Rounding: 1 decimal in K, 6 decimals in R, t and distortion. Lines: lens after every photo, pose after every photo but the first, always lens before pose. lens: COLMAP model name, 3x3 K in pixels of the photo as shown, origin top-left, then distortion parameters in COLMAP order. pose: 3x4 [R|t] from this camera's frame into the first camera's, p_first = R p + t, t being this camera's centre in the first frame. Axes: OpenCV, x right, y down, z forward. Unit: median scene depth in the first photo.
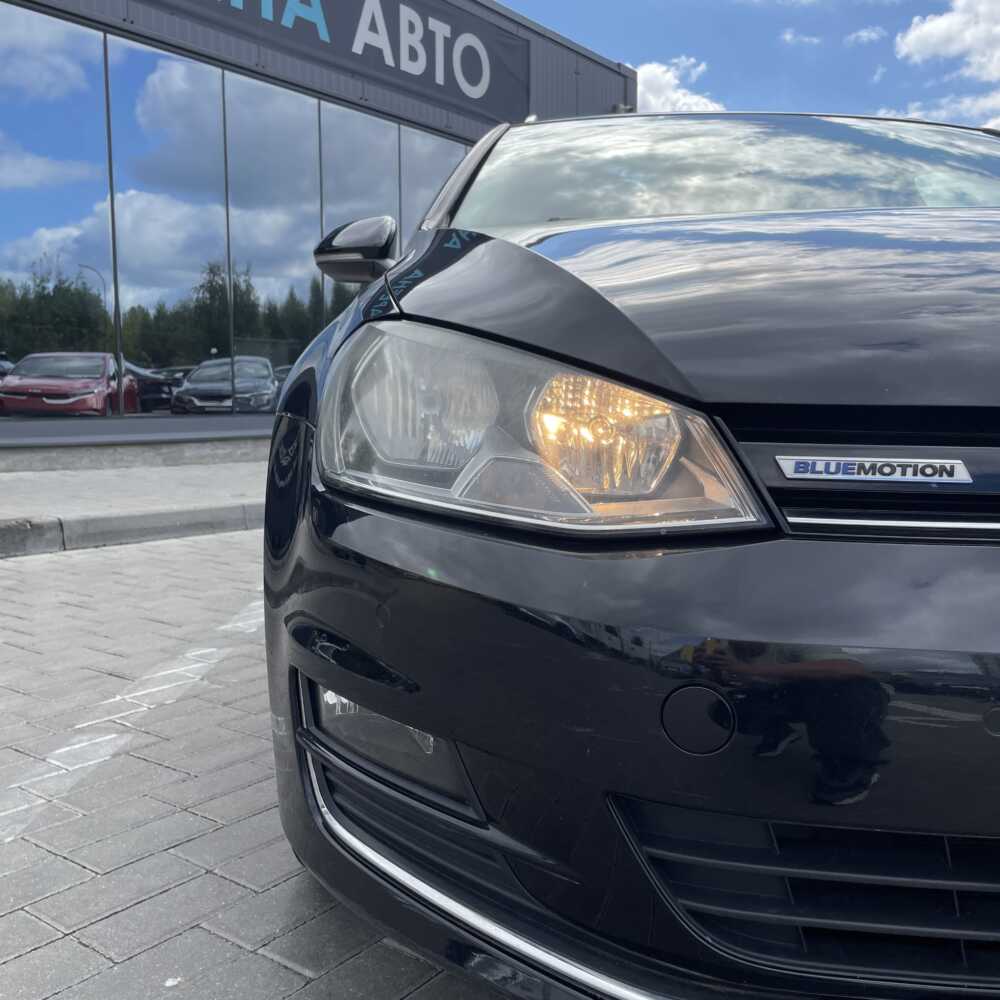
lens RADIAL K [[1010.8, 0, 491.4], [0, 1010.8, 502.1], [0, 0, 1]] dist [0.059753, -0.023915]
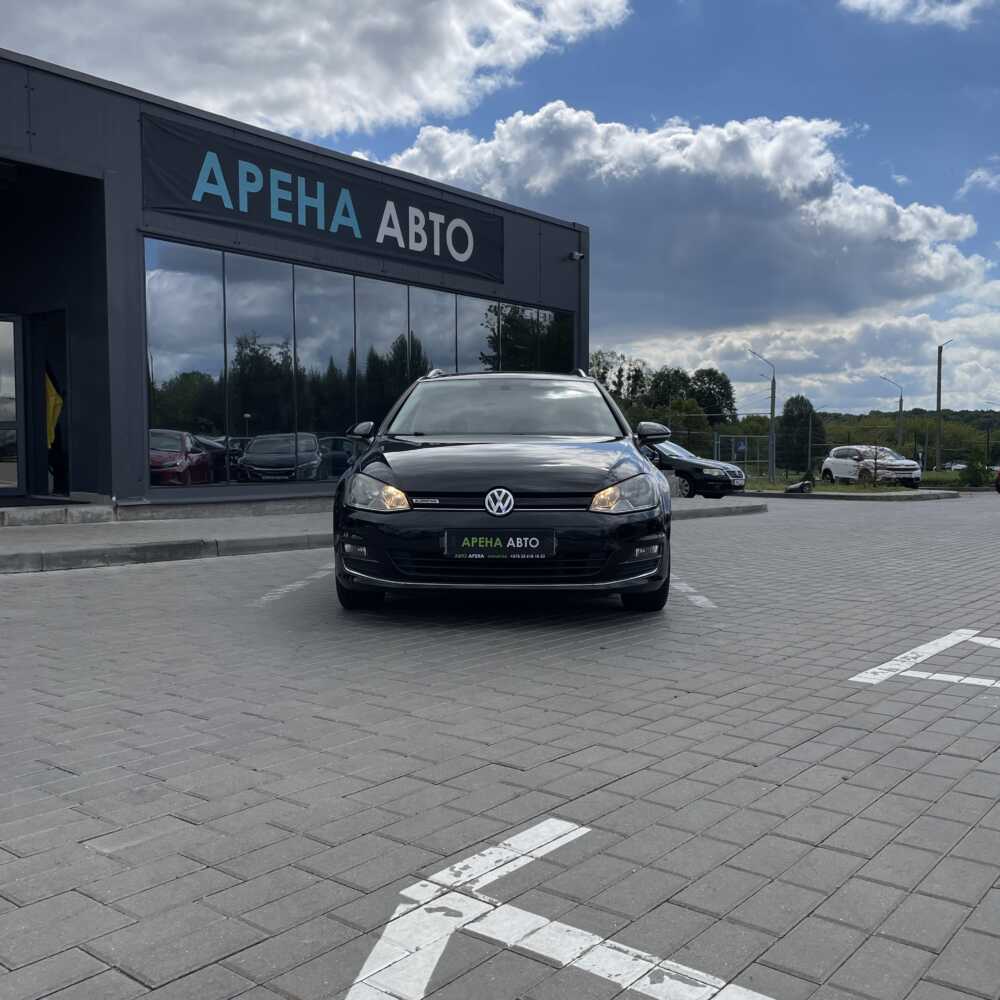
lens RADIAL K [[1010.8, 0, 491.4], [0, 1010.8, 502.1], [0, 0, 1]] dist [0.059753, -0.023915]
pose [[0.999330, -0.004560, -0.036322, 0.083690], [0.002434, 0.998292, -0.058369, 0.029199], [0.036526, 0.058242, 0.997634, -0.452034]]
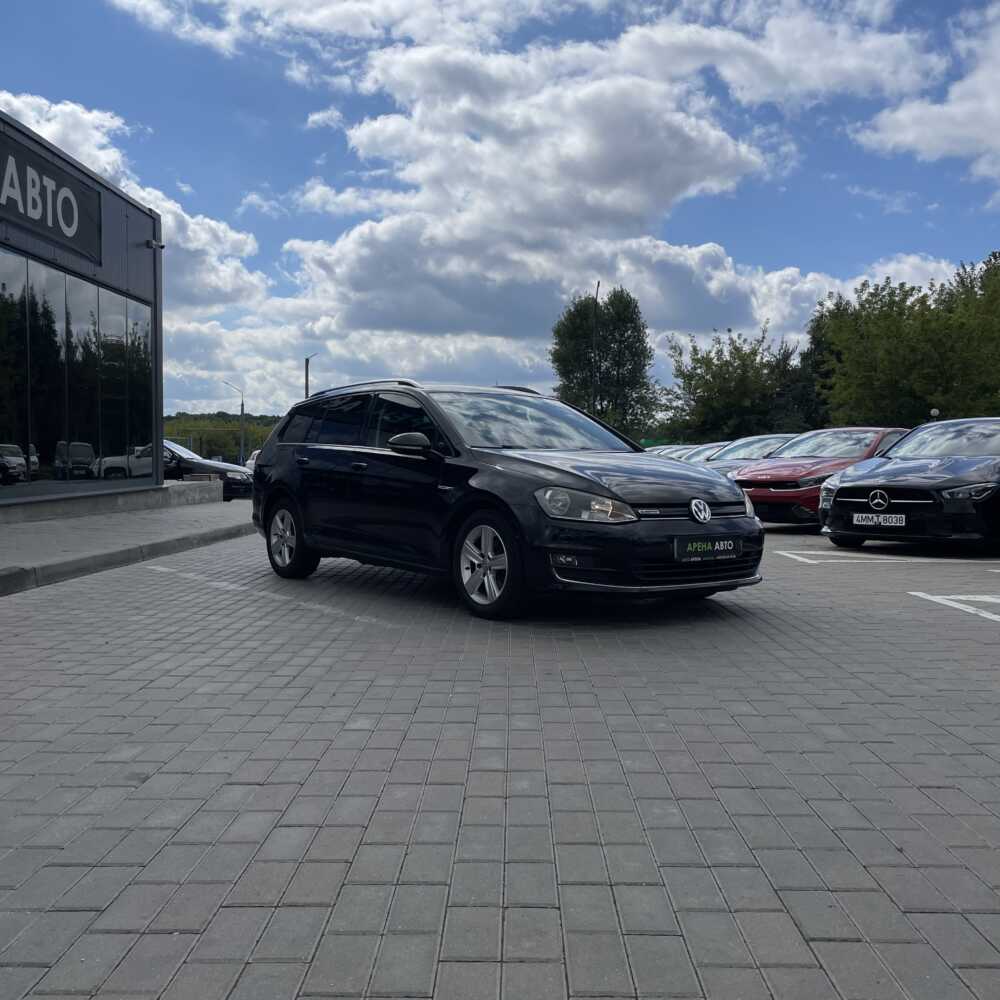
lens RADIAL K [[1010.8, 0, 491.4], [0, 1010.8, 502.1], [0, 0, 1]] dist [0.059753, -0.023915]
pose [[0.809171, -0.026574, 0.586972, -0.386992], [0.059552, 0.997542, -0.036933, 0.007854], [-0.584548, 0.064840, 0.808764, -0.337426]]
